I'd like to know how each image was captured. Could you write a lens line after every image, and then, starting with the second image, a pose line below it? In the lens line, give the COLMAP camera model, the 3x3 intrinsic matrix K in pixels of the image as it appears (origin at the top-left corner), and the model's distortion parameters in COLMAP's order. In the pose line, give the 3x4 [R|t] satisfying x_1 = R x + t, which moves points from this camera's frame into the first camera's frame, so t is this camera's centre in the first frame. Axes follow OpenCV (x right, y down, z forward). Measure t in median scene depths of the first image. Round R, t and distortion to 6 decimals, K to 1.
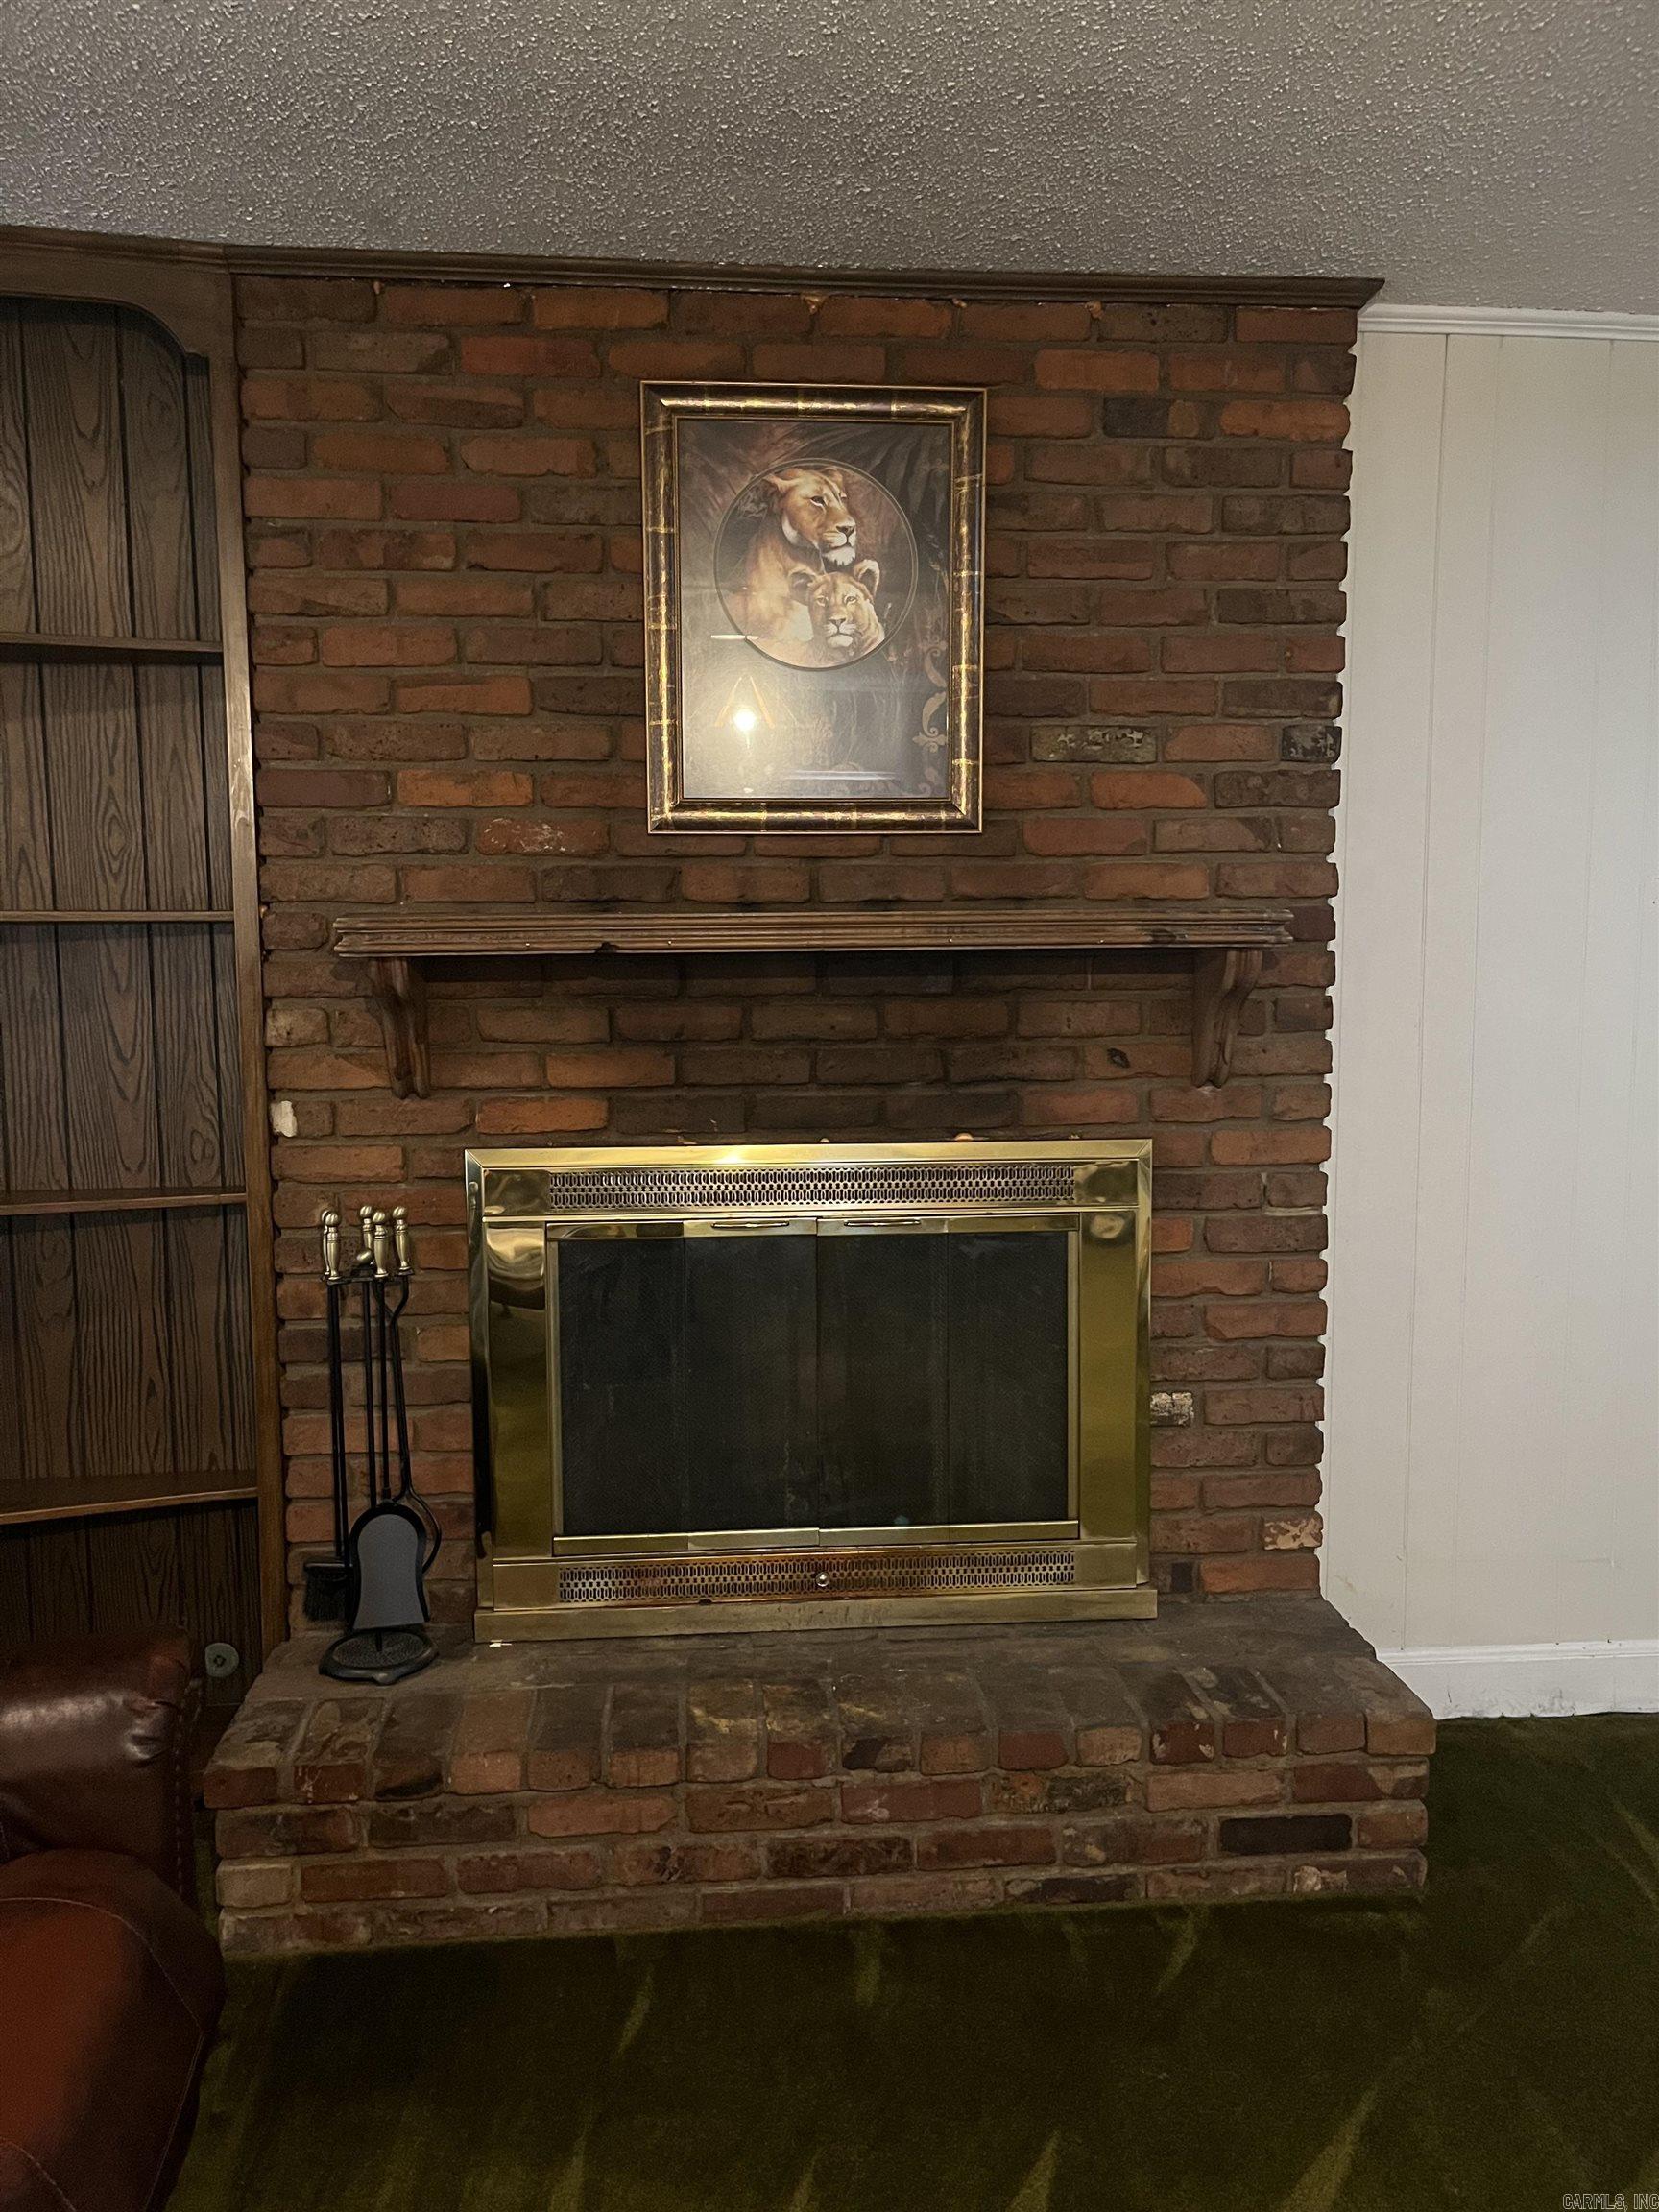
lens RADIAL K [[1699.9, 0, 845.6], [0, 1699.9, 1117.8], [0, 0, 1]] dist [0.052354, -0.072462]
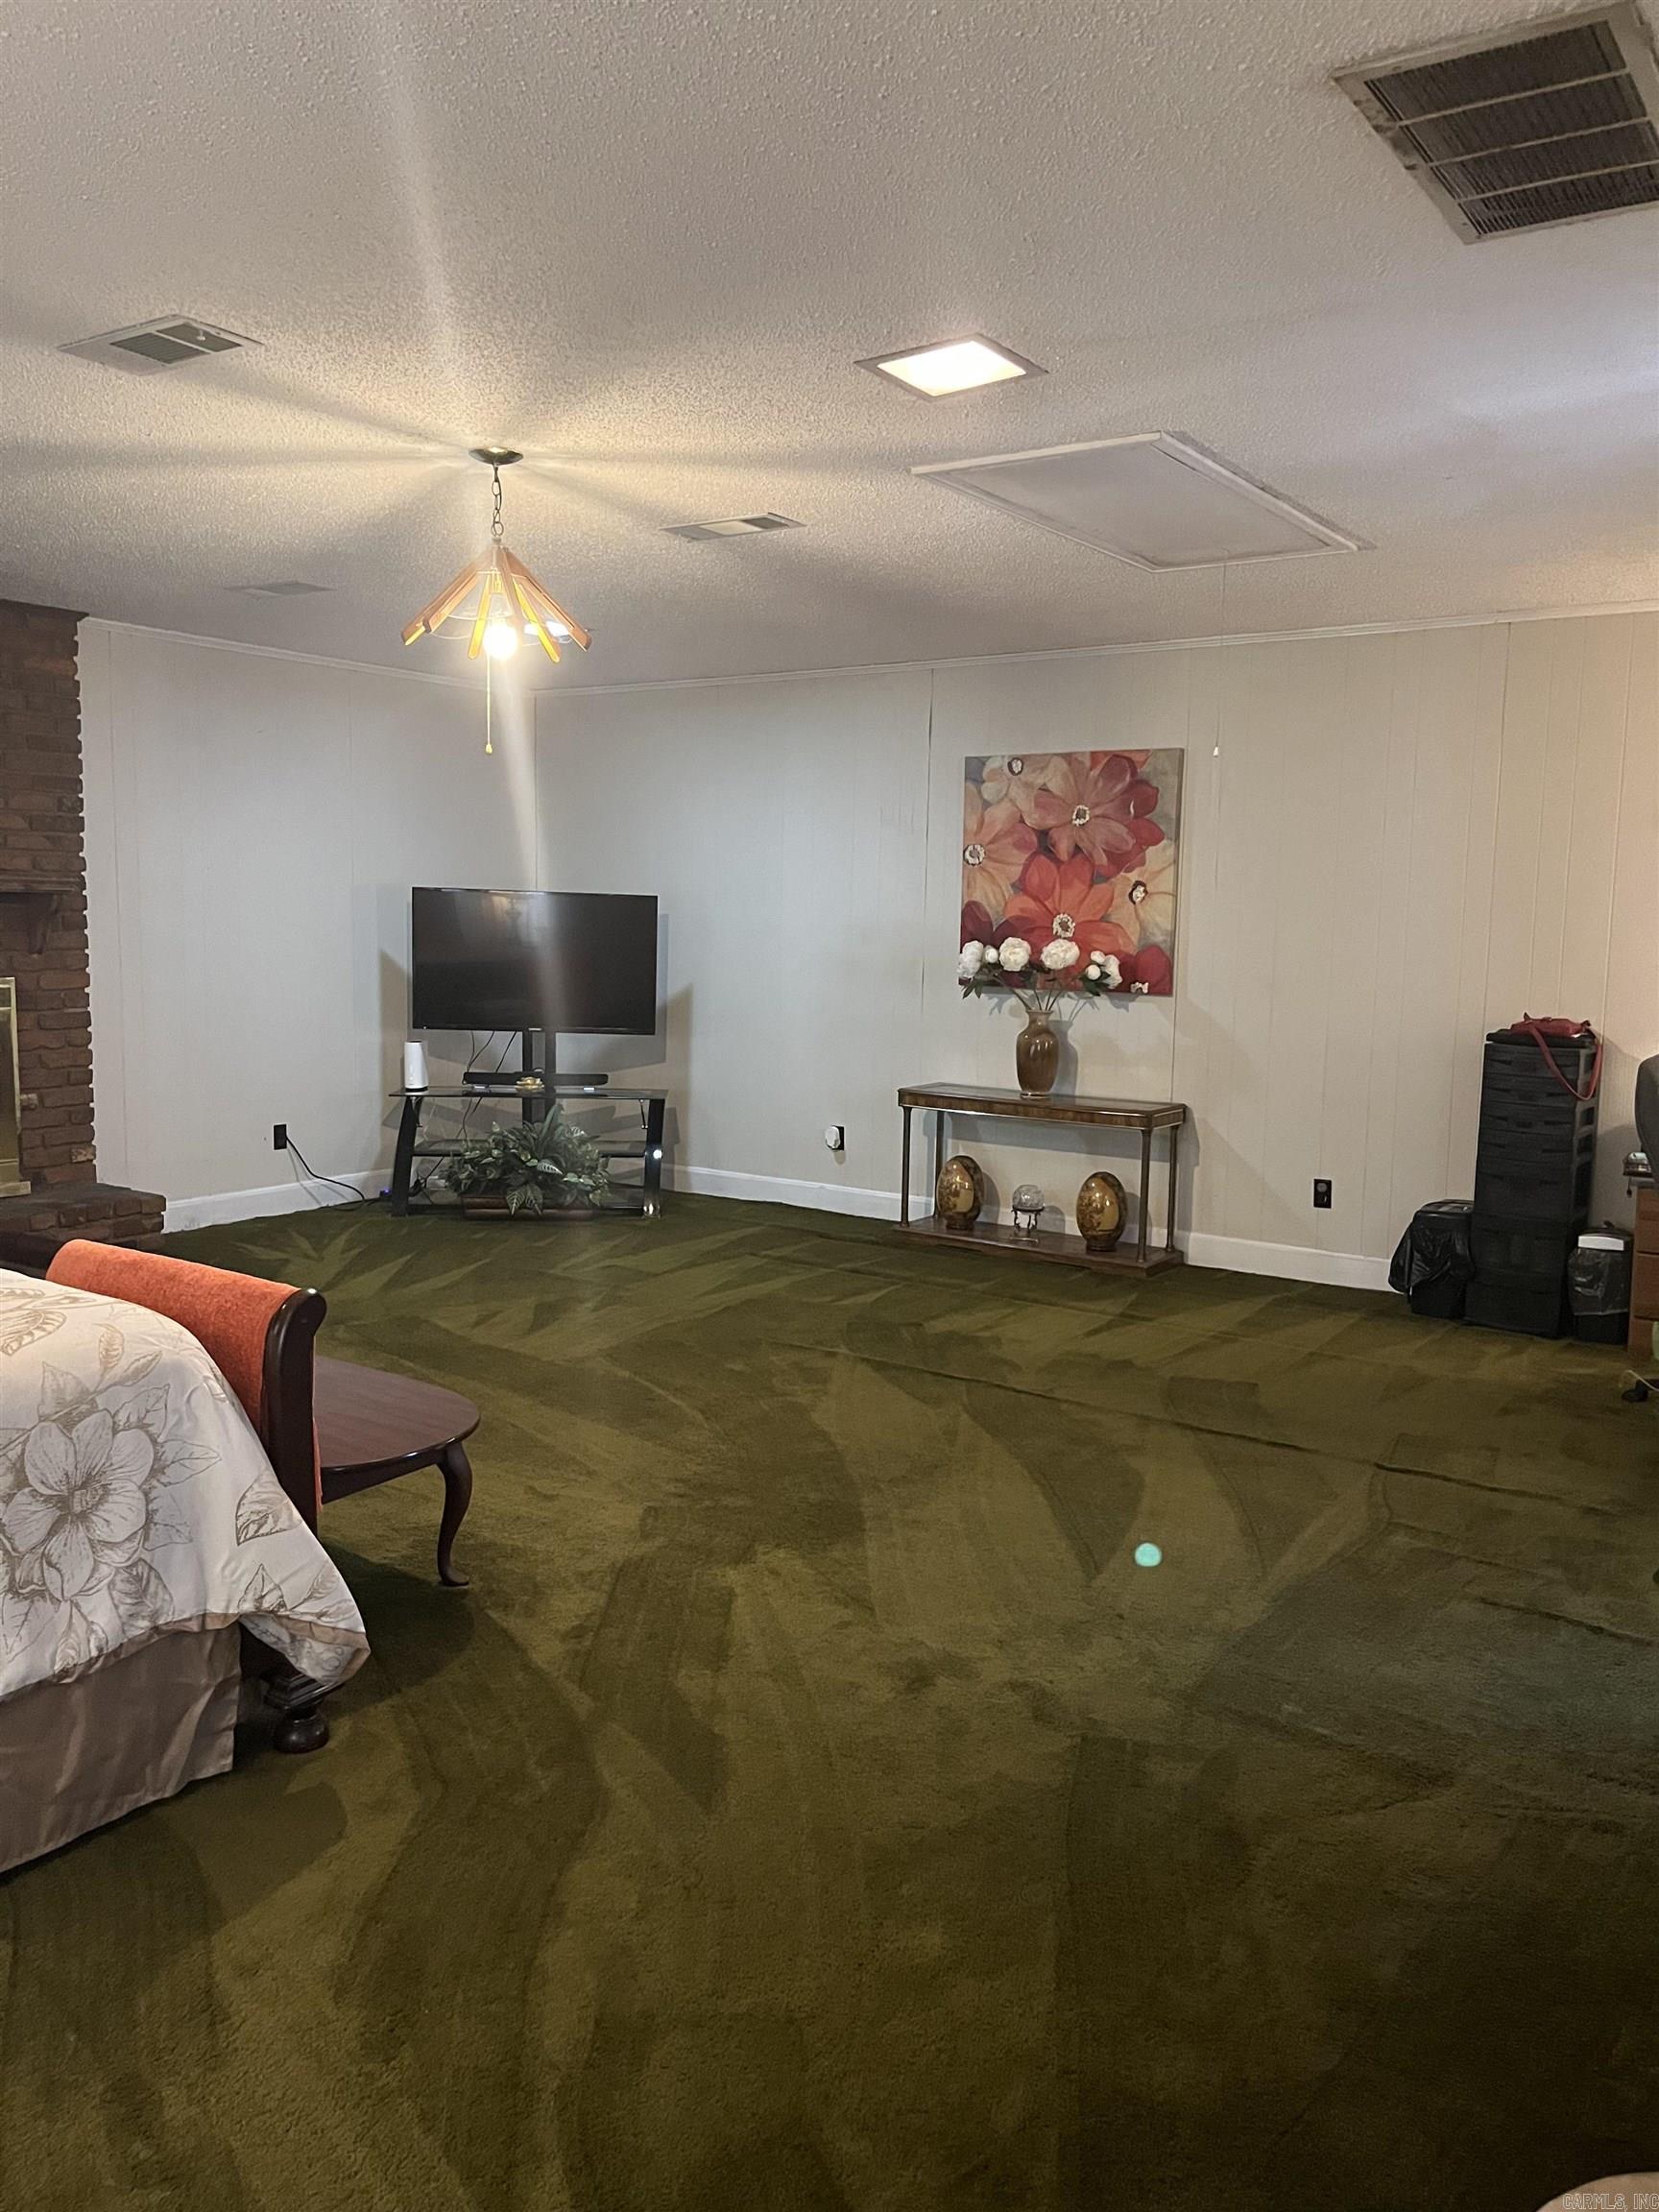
lens RADIAL K [[1699.9, 0, 845.6], [0, 1699.9, 1117.8], [0, 0, 1]] dist [0.052354, -0.072462]
pose [[0.627181, -0.082038, 0.774541, -0.801471], [0.057871, 0.996597, 0.058697, 0.113473], [-0.776721, 0.008010, 0.629794, -1.130431]]
